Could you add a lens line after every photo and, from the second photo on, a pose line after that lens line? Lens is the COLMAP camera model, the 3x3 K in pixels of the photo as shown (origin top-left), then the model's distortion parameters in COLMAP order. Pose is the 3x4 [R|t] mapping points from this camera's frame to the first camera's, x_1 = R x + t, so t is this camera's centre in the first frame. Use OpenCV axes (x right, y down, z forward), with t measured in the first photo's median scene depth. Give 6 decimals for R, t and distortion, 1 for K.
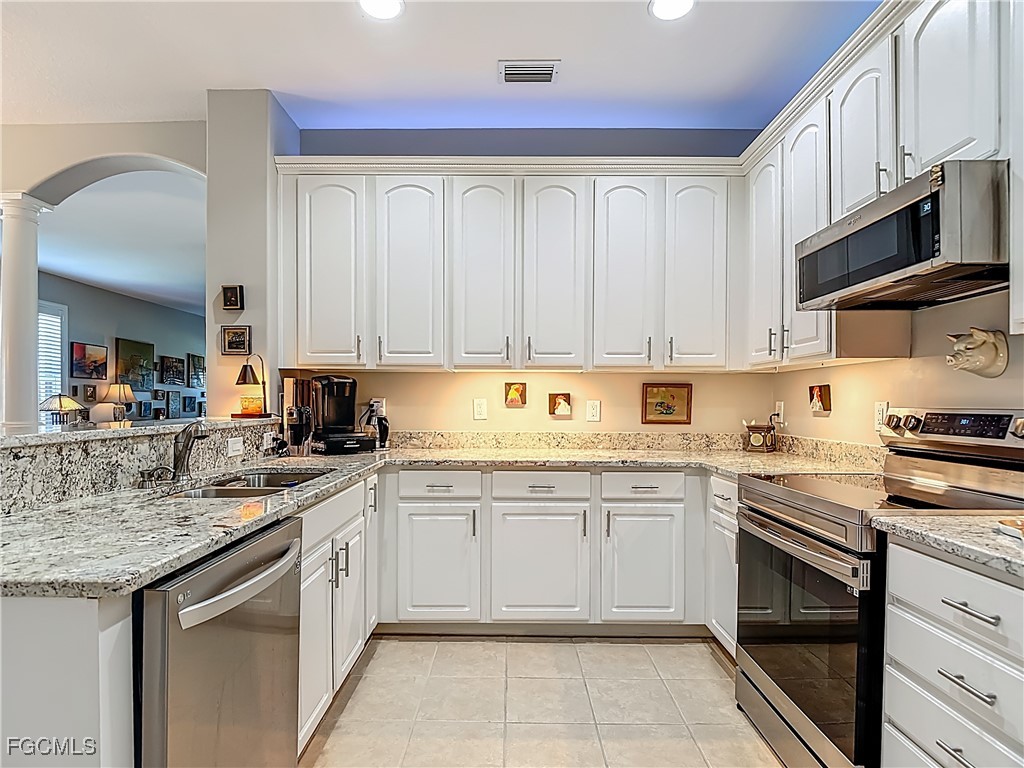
lens RADIAL K [[543.6, 0, 507.3], [0, 543.6, 402.3], [0, 0, 1]] dist [-0.015392, -0.008295]
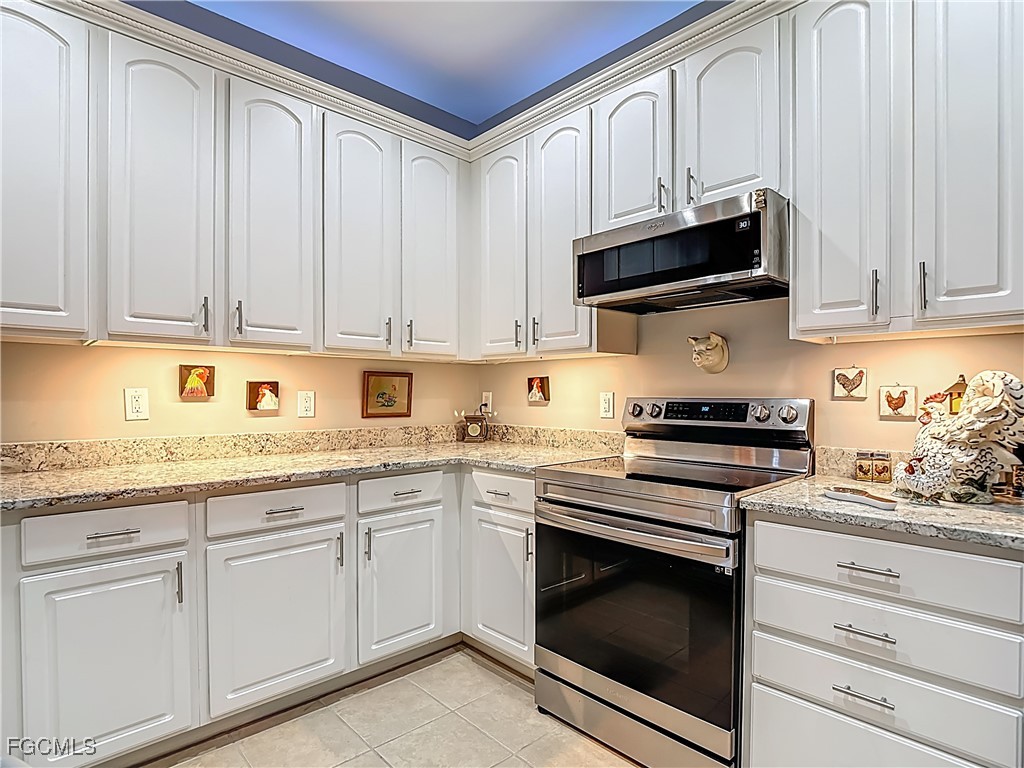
lens RADIAL K [[543.6, 0, 547.2], [0, 543.6, 396.8], [0, 0, 1]] dist [-0.015392, -0.008295]
pose [[0.722494, -0.006978, 0.691341, -0.176539], [0.001263, 0.999961, 0.008773, -0.001645], [-0.691376, -0.005466, 0.722475, 0.234056]]
